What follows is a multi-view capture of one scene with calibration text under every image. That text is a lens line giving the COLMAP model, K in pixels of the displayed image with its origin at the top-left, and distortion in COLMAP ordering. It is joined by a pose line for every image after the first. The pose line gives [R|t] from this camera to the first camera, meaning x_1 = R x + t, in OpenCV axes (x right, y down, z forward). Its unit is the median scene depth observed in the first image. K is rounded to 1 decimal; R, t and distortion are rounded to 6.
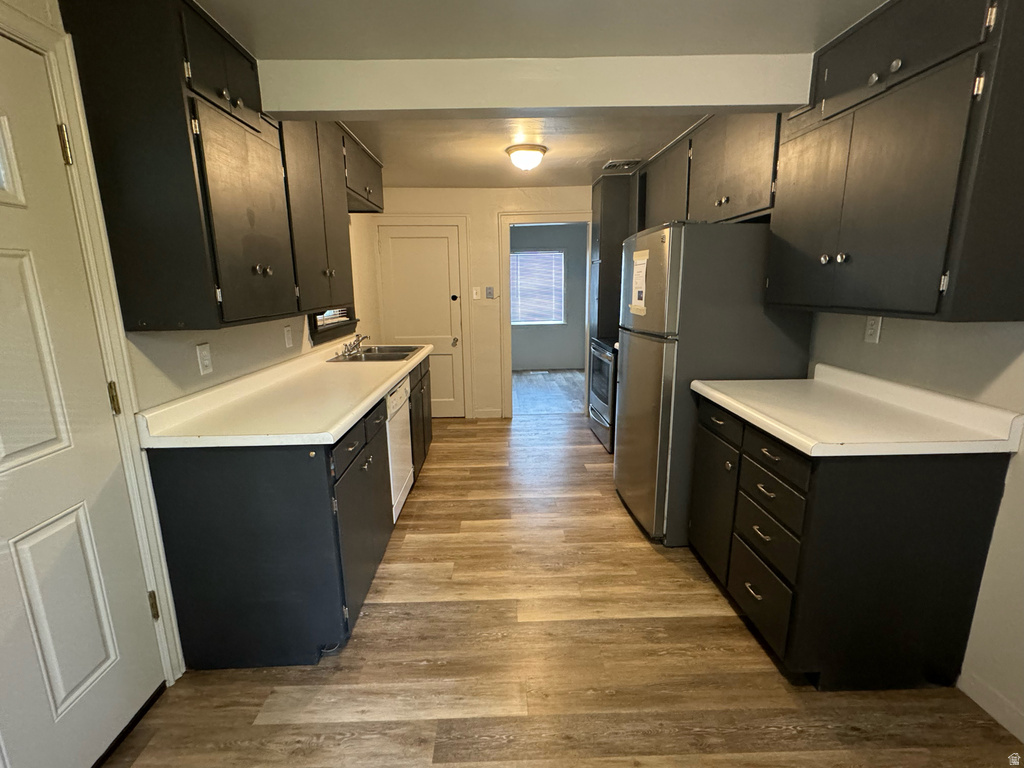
lens RADIAL K [[477.2, 0, 513.0], [0, 477.2, 389.5], [0, 0, 1]] dist [0.000588, 0.000003]
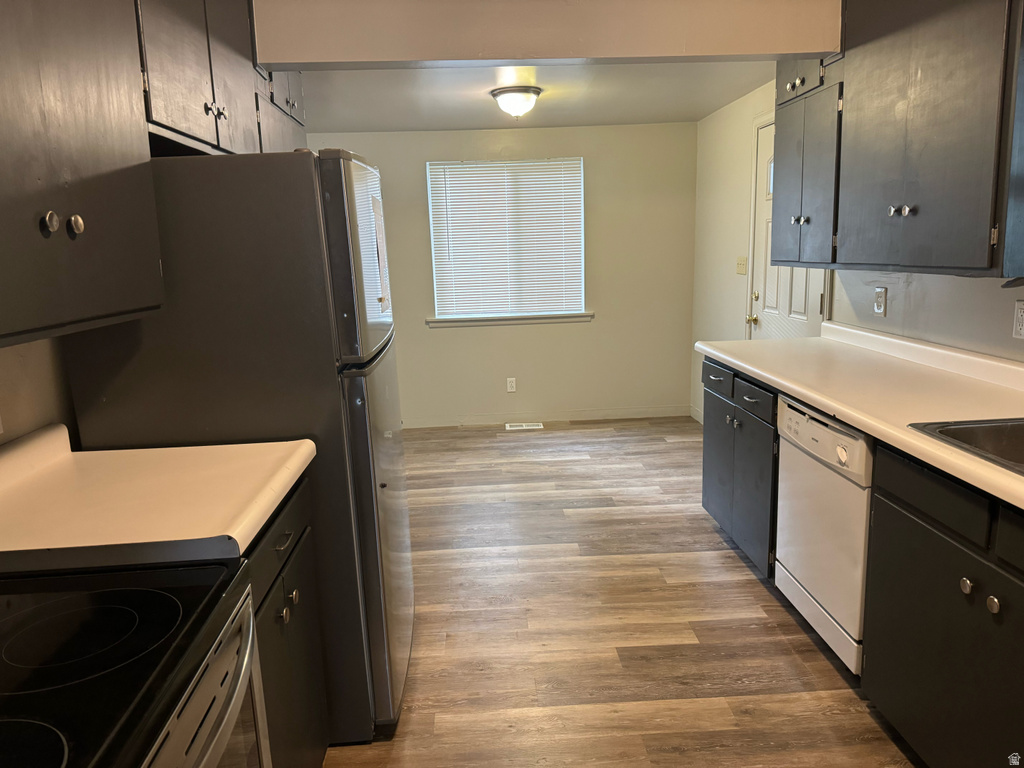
lens RADIAL K [[724.2, 0, 509.2], [0, 724.2, 381.4], [0, 0, 1]] dist [-0.002747, -0.001669]
pose [[-0.998584, 0.051960, -0.011387, 0.142532], [0.043298, 0.918345, 0.393404, -0.452727], [0.030899, 0.392354, -0.919295, 2.019994]]
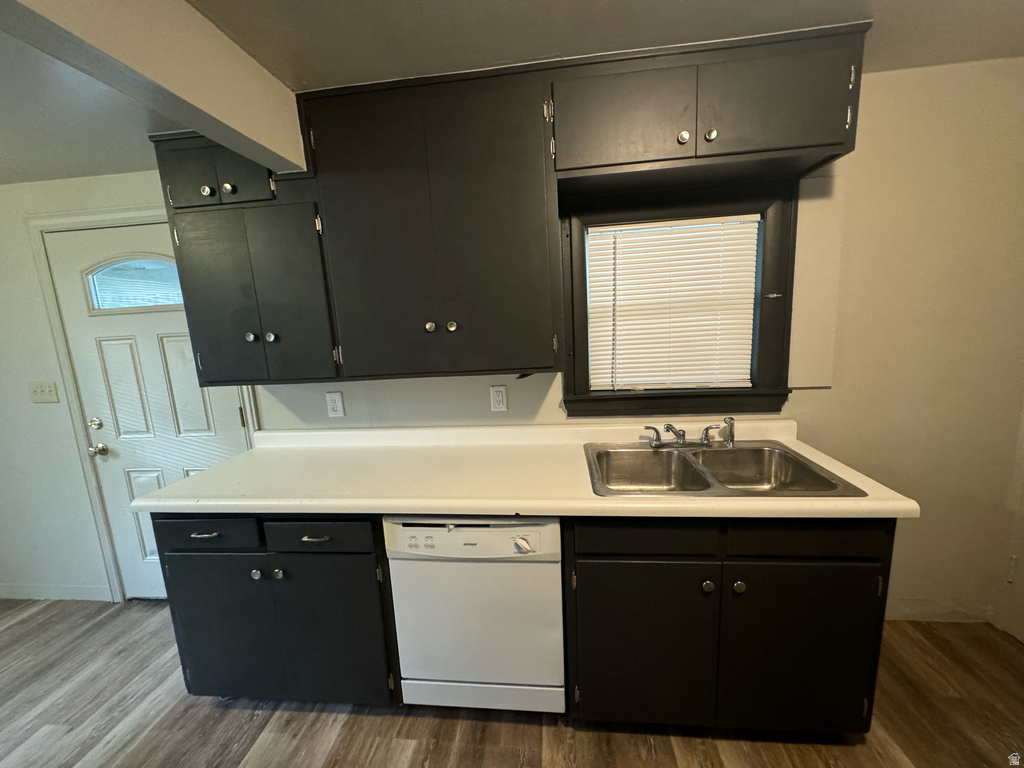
lens RADIAL K [[404.1, 0, 512.8], [0, 404.1, 384.7], [0, 0, 1]] dist [0.001594, 0.000161]
pose [[-0.129800, 0.180134, -0.975040, 0.222982], [-0.162700, 0.966161, 0.200153, -0.314349], [0.978100, 0.184619, -0.096100, 1.238722]]
